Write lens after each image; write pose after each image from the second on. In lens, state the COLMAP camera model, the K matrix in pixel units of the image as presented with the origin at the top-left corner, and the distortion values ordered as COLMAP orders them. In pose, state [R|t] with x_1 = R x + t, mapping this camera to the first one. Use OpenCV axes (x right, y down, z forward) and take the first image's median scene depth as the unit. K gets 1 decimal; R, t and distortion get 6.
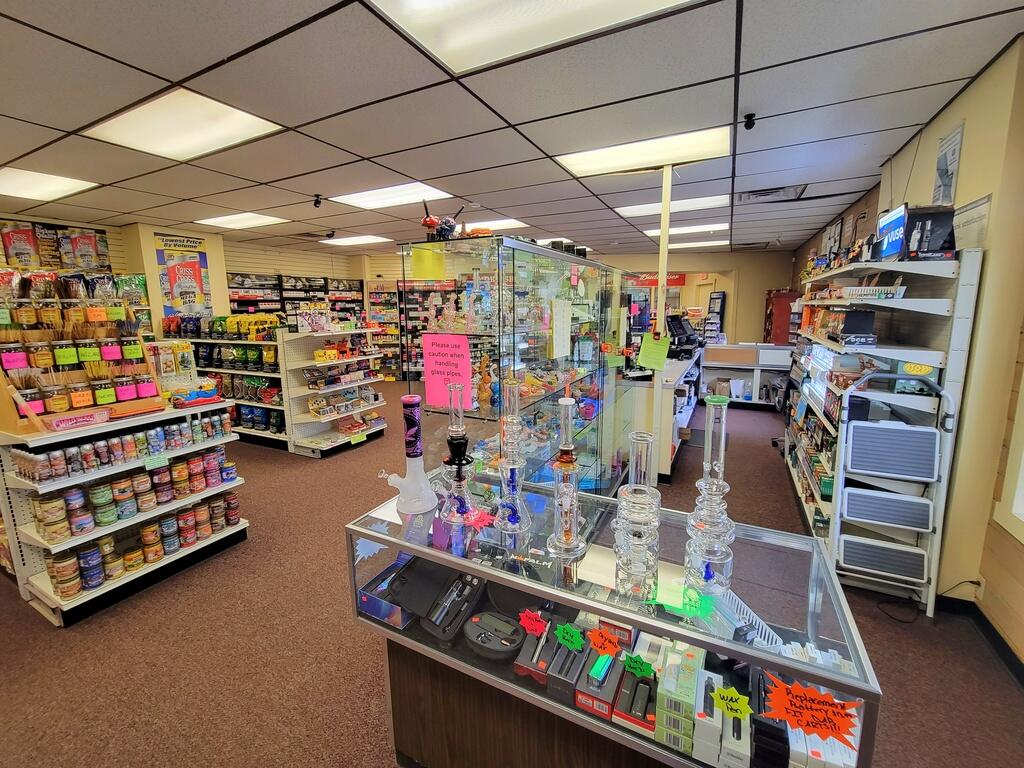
lens RADIAL K [[421.1, 0, 515.1], [0, 421.1, 377.8], [0, 0, 1]] dist [0.001229, 0.000194]
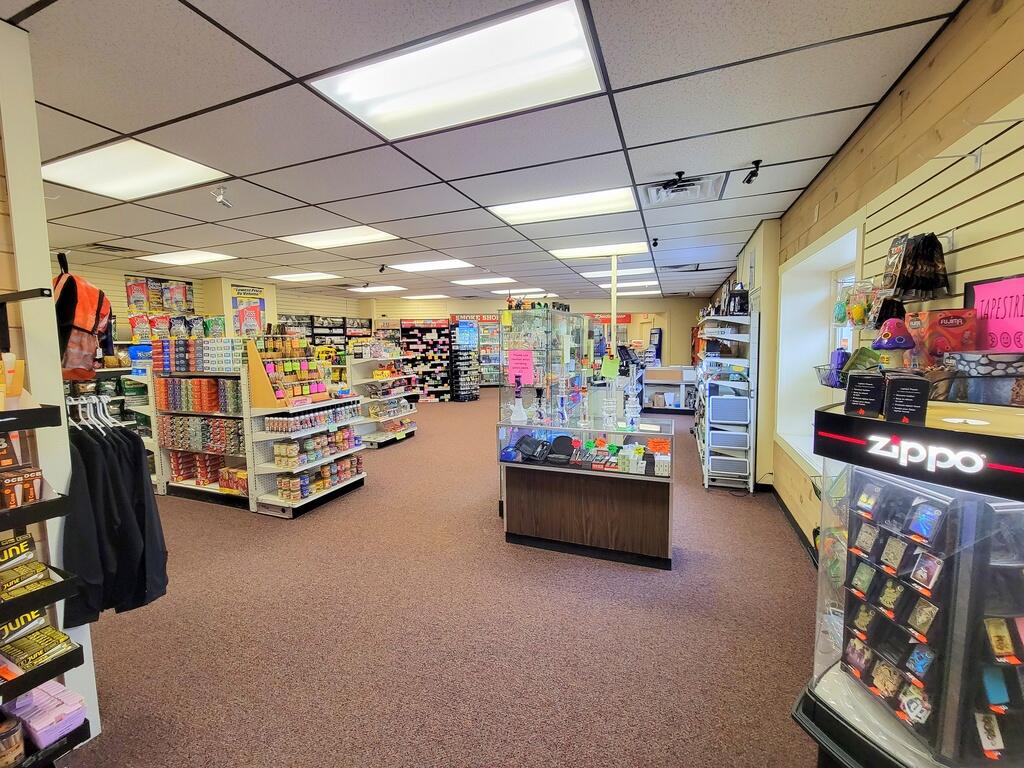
lens RADIAL K [[421.1, 0, 511.1], [0, 421.1, 381.3], [0, 0, 1]] dist [0.001229, 0.000194]
pose [[0.995500, -0.011736, 0.094030, -0.155638], [0.018637, 0.997168, -0.072857, 0.080674], [-0.092909, 0.074281, 0.992900, -0.435084]]
